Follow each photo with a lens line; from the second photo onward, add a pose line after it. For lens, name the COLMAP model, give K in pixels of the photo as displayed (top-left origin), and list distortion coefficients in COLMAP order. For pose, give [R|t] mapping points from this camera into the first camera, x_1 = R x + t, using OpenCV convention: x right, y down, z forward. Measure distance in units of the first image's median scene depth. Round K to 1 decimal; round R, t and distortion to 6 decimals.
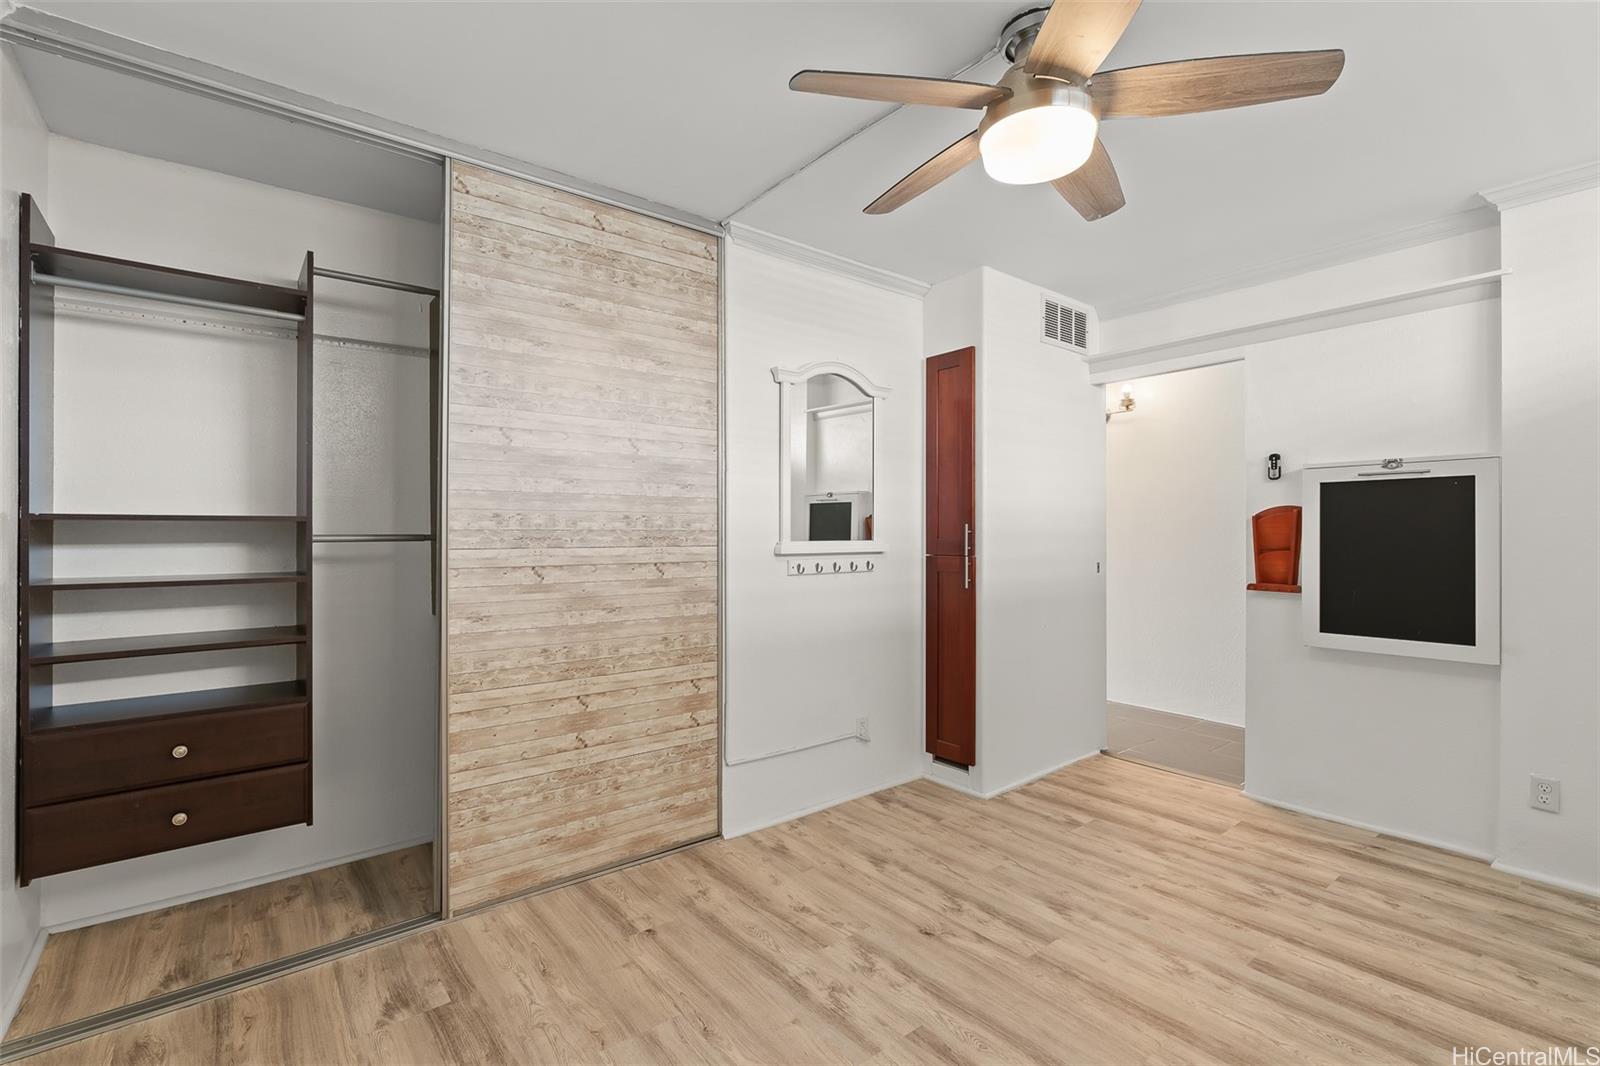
lens RADIAL K [[721.6, 0, 799.2], [0, 721.6, 513.4], [0, 0, 1]] dist [-0.003144, 0.000680]
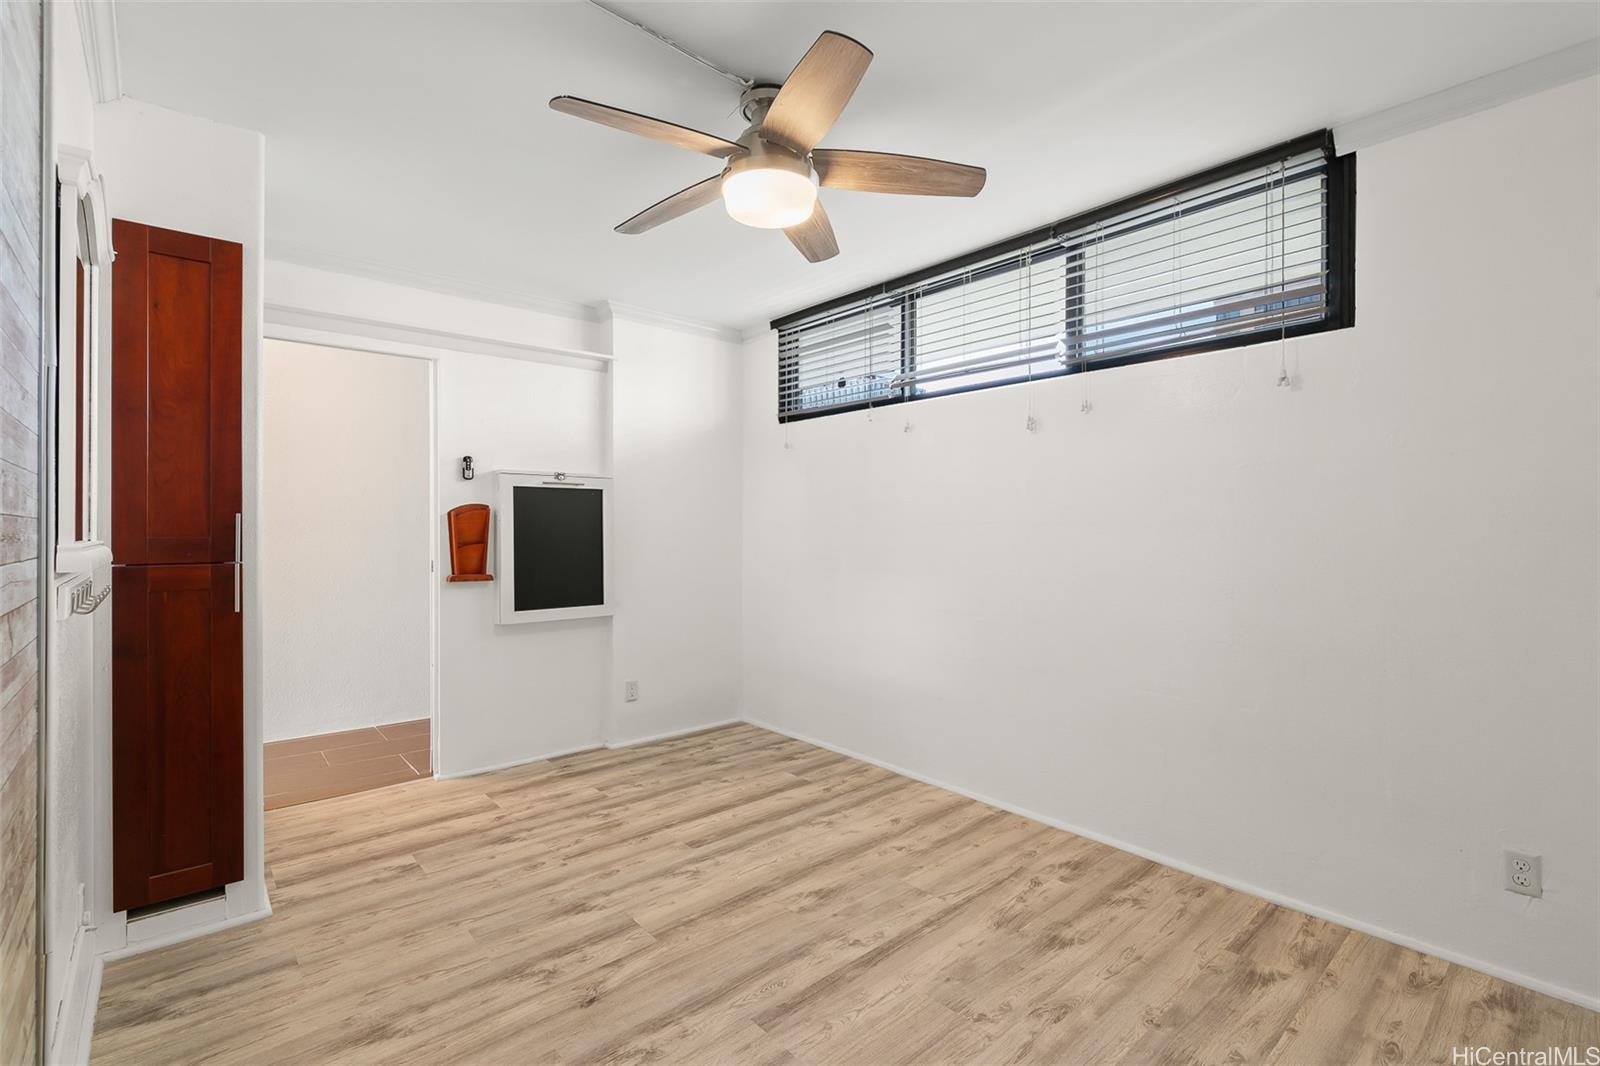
lens RADIAL K [[721.6, 0, 799.2], [0, 721.6, 513.4], [0, 0, 1]] dist [-0.003144, 0.000680]
pose [[-0.044736, 0.022411, 0.998747, -0.570955], [-0.025677, 0.999392, -0.023575, 0.022006], [-0.998669, -0.026700, -0.044133, 0.672574]]
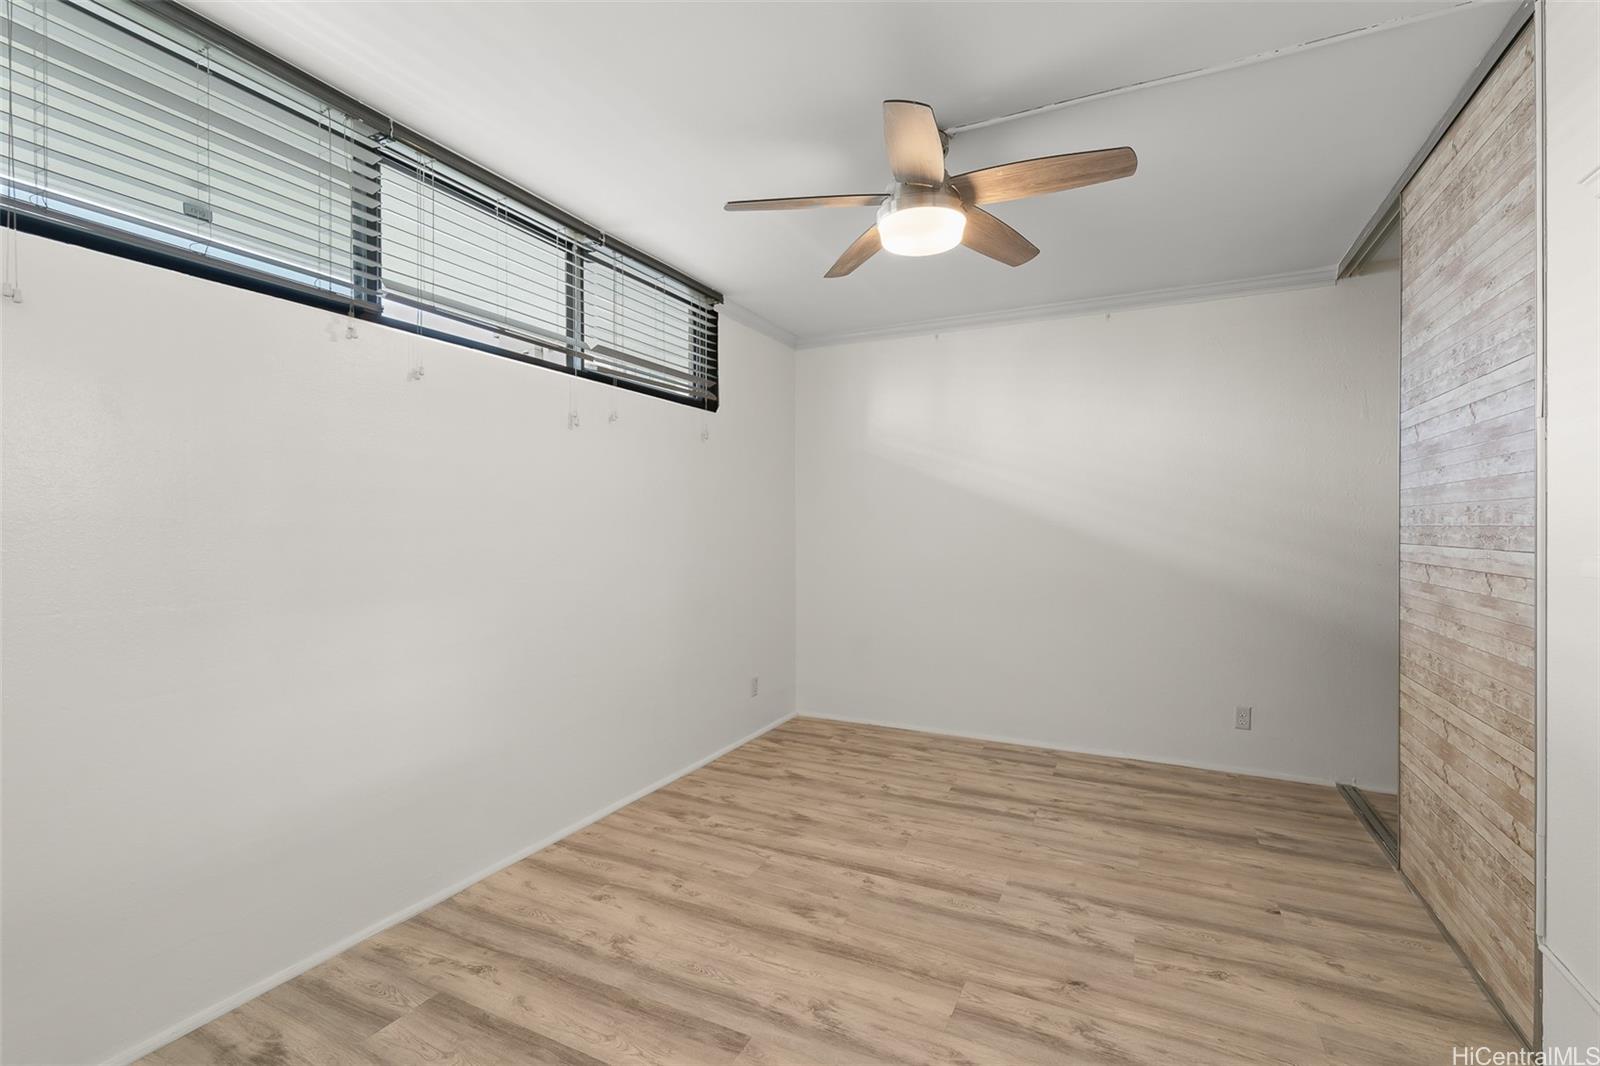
lens RADIAL K [[721.6, 0, 799.2], [0, 721.6, 513.4], [0, 0, 1]] dist [-0.003144, 0.000680]
pose [[-0.904529, -0.007187, -0.426352, 0.718073], [0.010633, 0.999167, -0.039401, 0.032772], [0.426280, -0.040173, -0.903699, 1.392430]]
